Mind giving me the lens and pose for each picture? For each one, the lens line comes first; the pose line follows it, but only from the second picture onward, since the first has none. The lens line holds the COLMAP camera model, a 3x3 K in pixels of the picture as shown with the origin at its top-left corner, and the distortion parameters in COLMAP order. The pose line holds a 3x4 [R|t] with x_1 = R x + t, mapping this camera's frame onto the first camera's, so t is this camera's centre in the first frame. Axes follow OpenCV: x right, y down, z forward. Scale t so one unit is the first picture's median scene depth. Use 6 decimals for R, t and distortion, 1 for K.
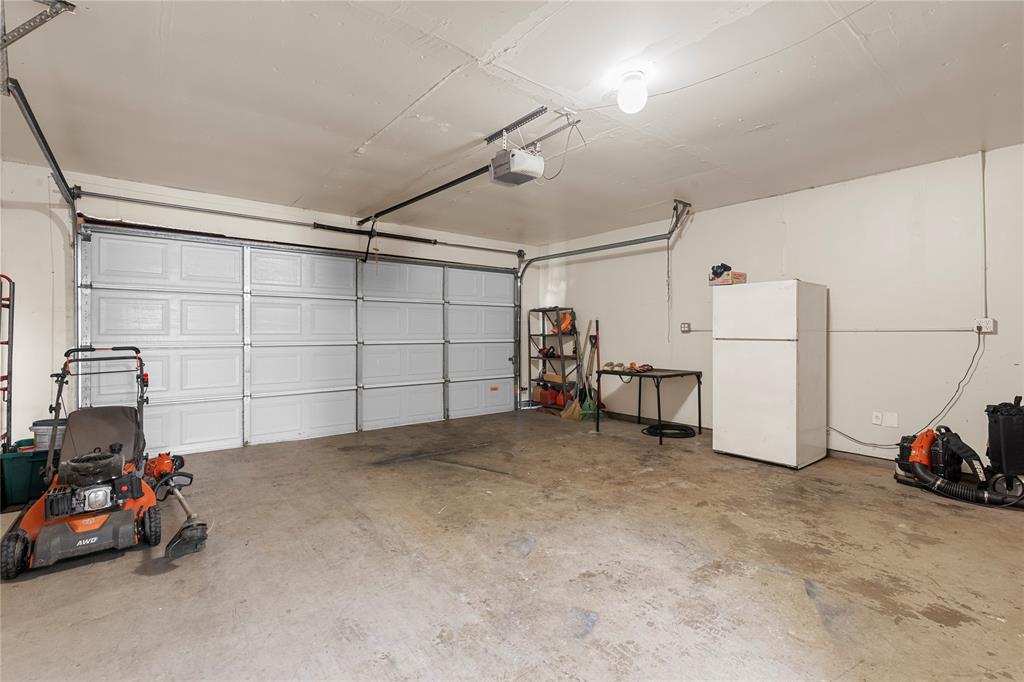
lens RADIAL K [[466.0, 0, 515.9], [0, 466.0, 336.0], [0, 0, 1]] dist [0.002684, -0.000155]
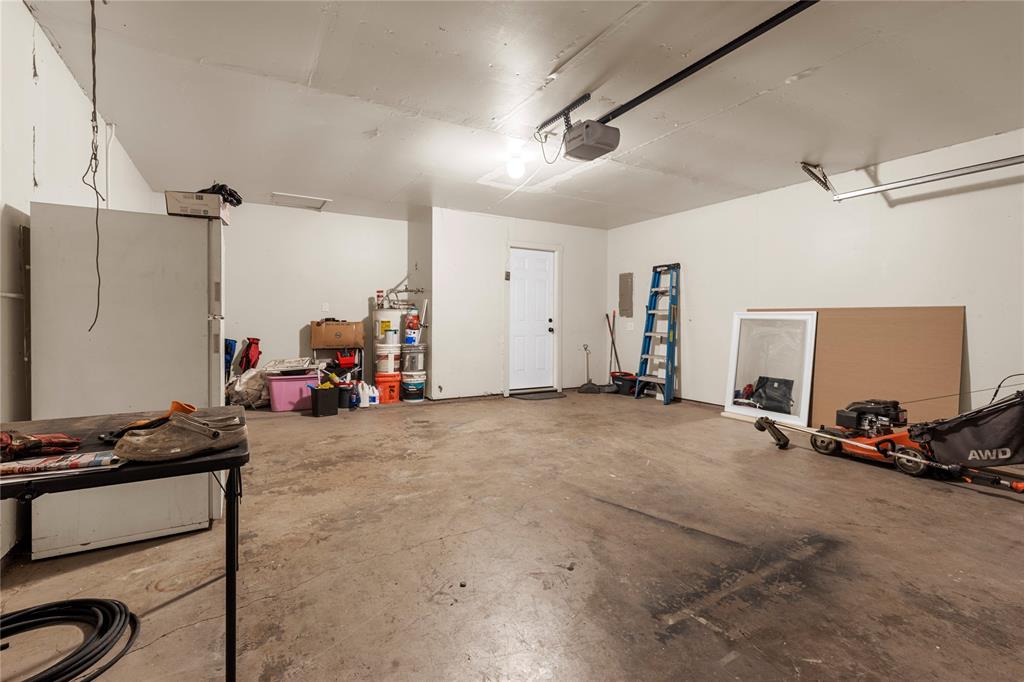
lens RADIAL K [[466.0, 0, 515.9], [0, 466.0, 336.0], [0, 0, 1]] dist [0.002684, -0.000155]
pose [[-0.988804, -0.013522, 0.148609, 0.002080], [-0.008464, 0.999365, 0.034615, 0.008450], [-0.148982, 0.032970, -0.988290, 1.895629]]
